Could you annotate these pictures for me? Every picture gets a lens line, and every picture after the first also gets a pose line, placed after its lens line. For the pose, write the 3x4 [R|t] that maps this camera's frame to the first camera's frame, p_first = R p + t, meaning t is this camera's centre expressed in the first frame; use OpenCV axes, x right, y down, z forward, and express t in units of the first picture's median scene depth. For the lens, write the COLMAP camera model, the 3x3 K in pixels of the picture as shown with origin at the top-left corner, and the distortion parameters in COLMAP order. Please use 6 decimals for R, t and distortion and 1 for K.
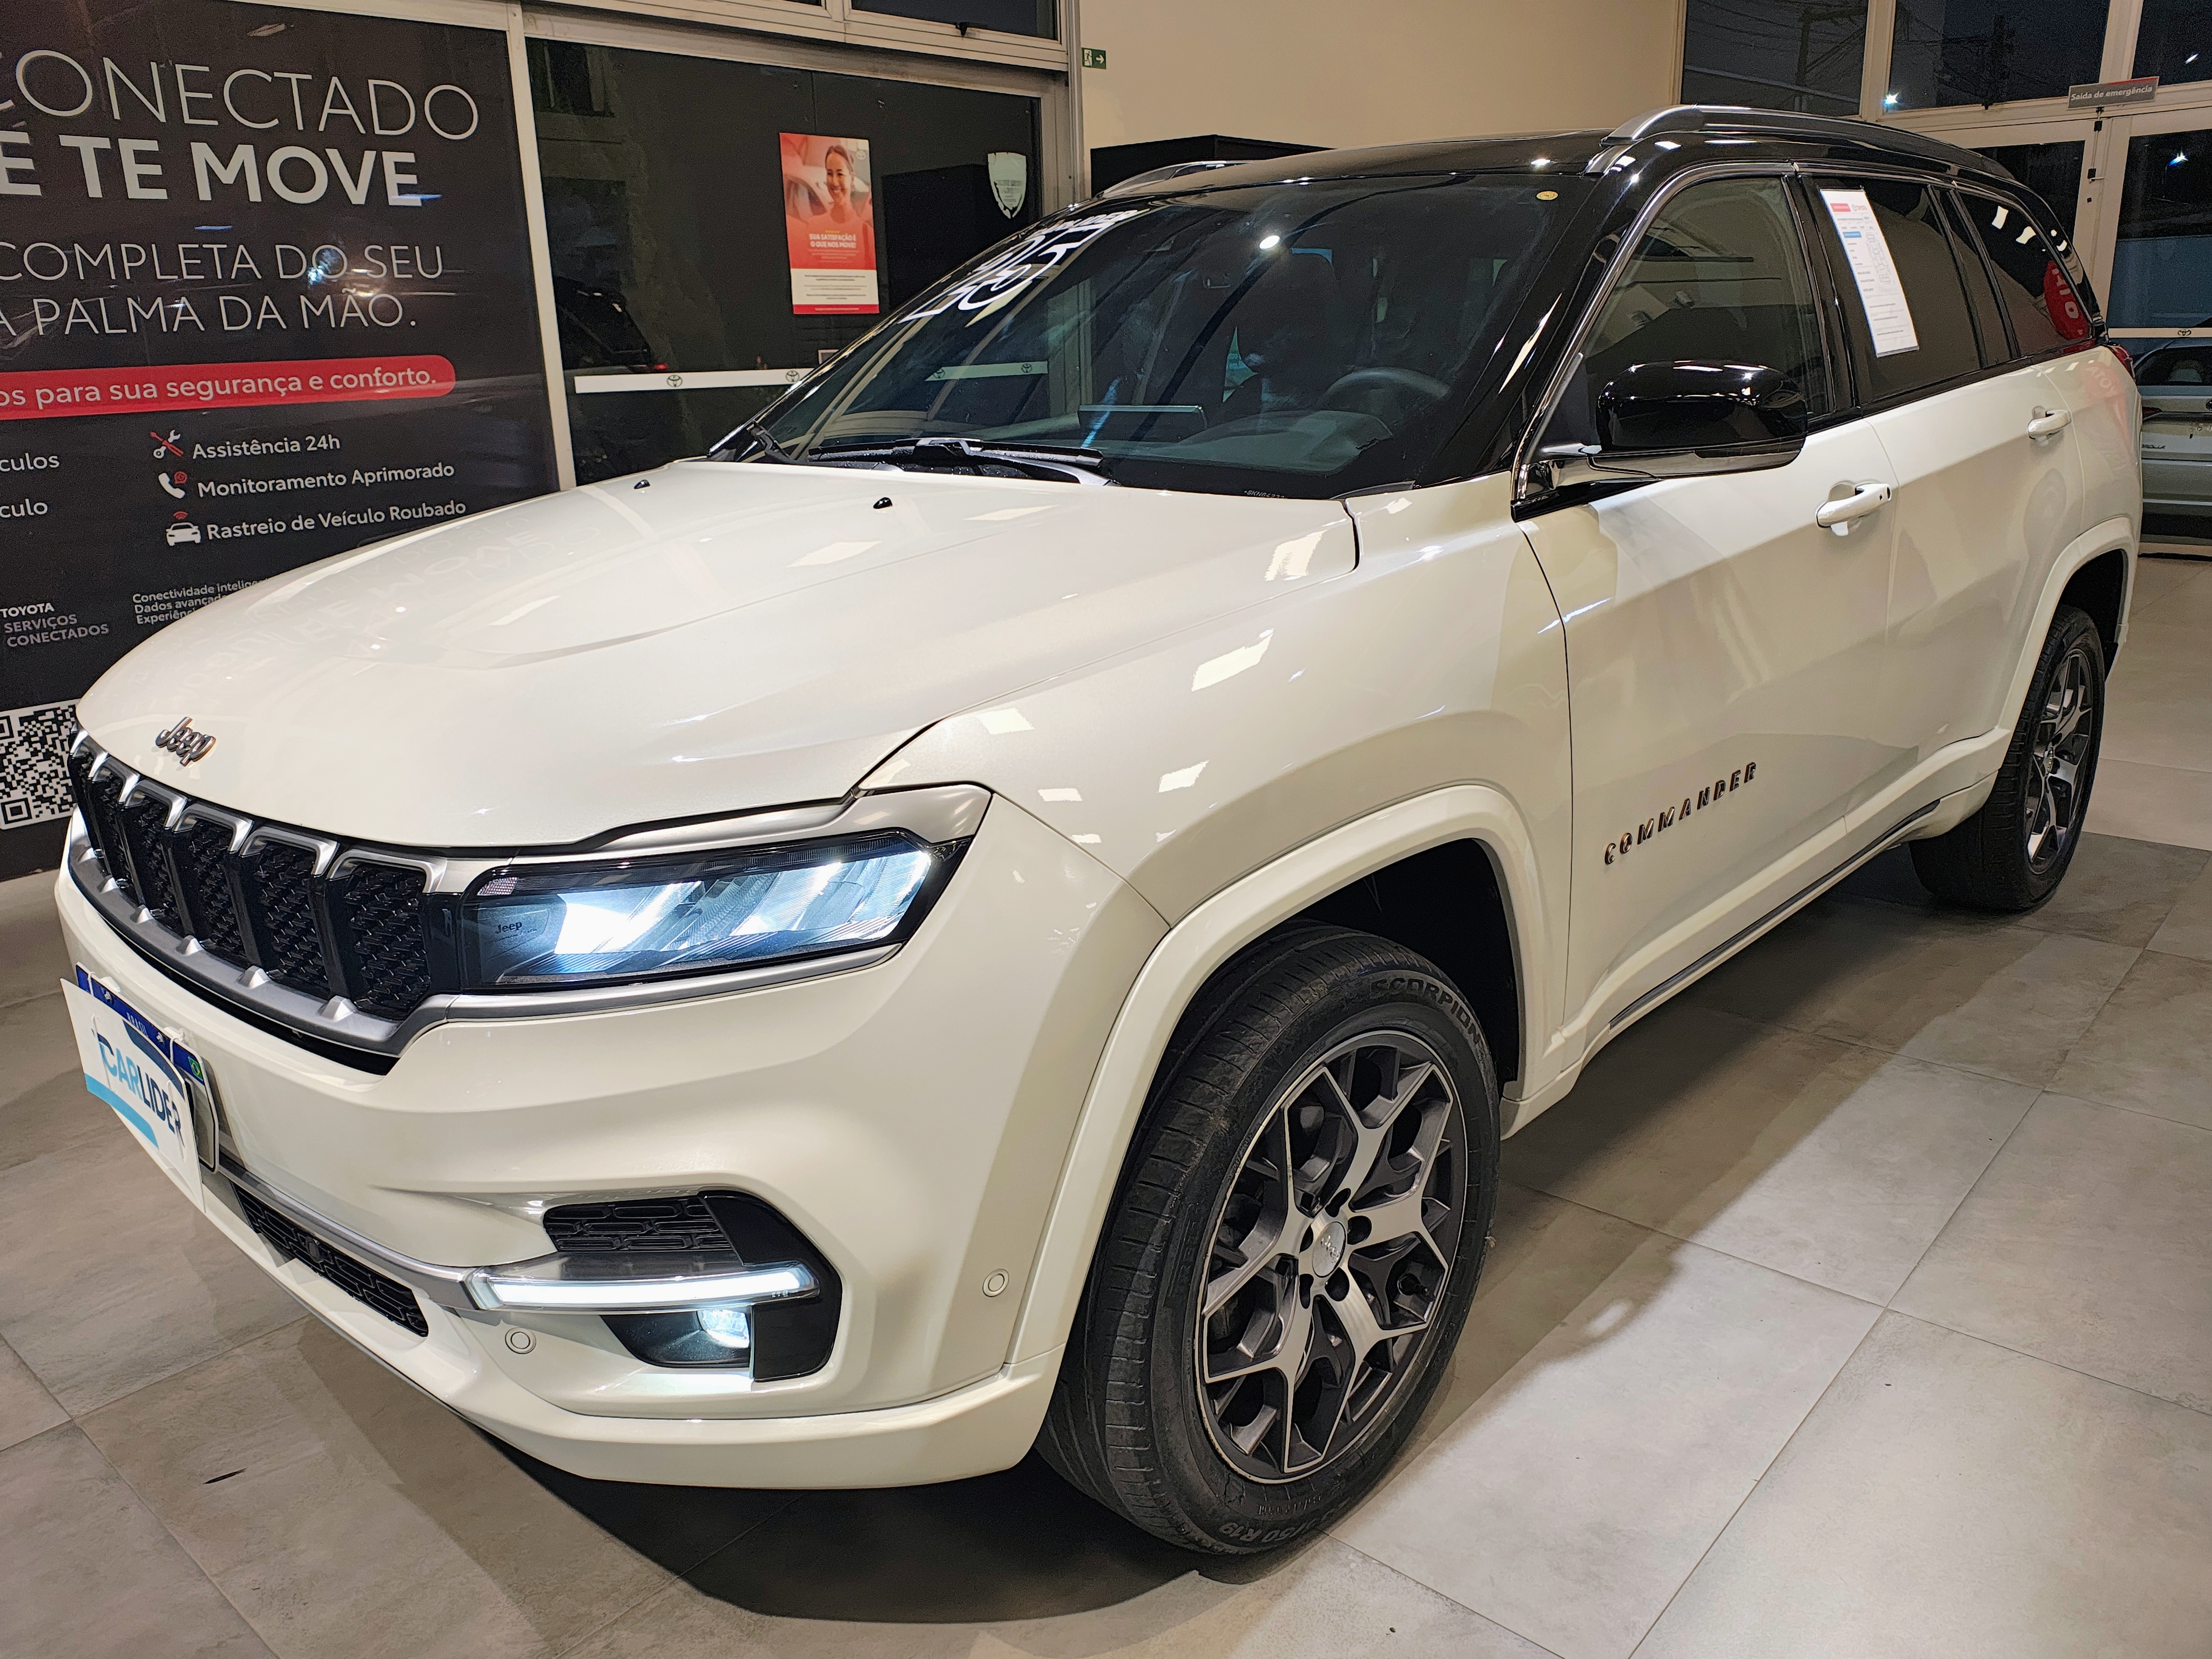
lens RADIAL K [[1683.3, 0, 1139.2], [0, 1683.3, 831.8], [0, 0, 1]] dist [-0.006027, -0.003673]
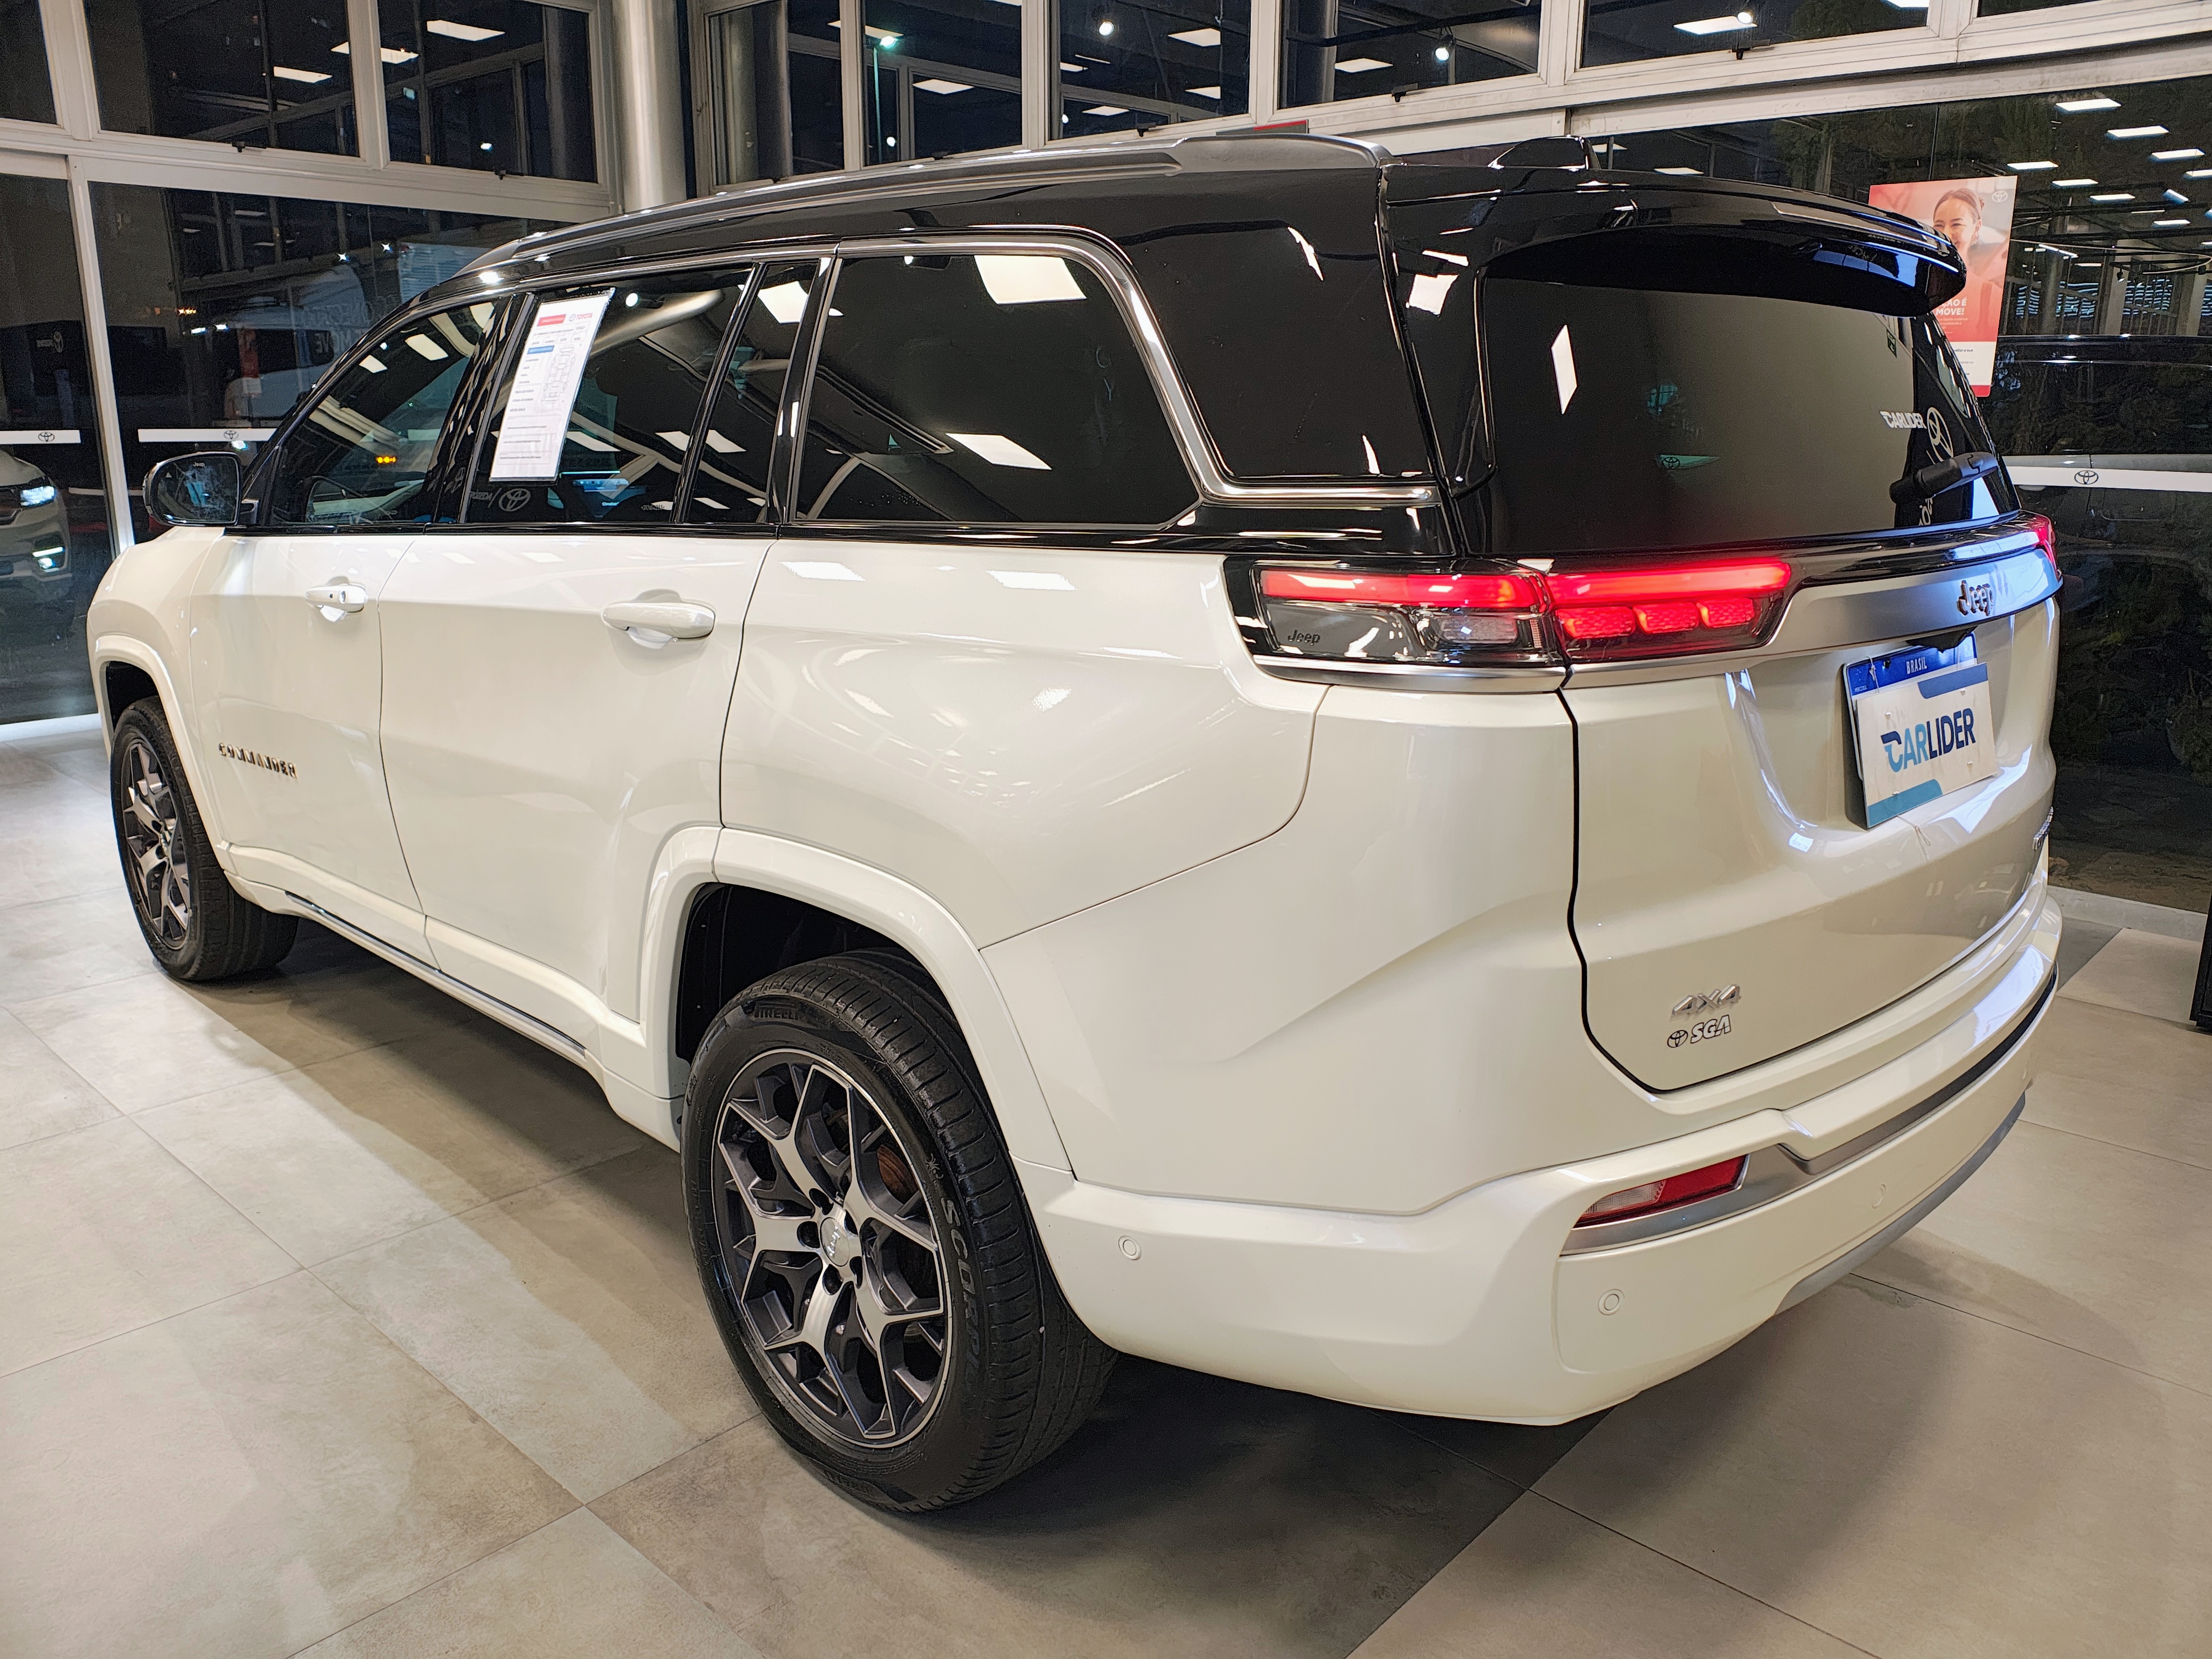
lens RADIAL K [[1683.3, 0, 1139.2], [0, 1683.3, 831.8], [0, 0, 1]] dist [-0.006027, -0.003673]
pose [[-0.058056, 0.259072, -0.964112, 1.298285], [-0.282983, 0.921859, 0.264759, -0.427830], [0.957366, 0.288198, 0.019794, 1.311682]]
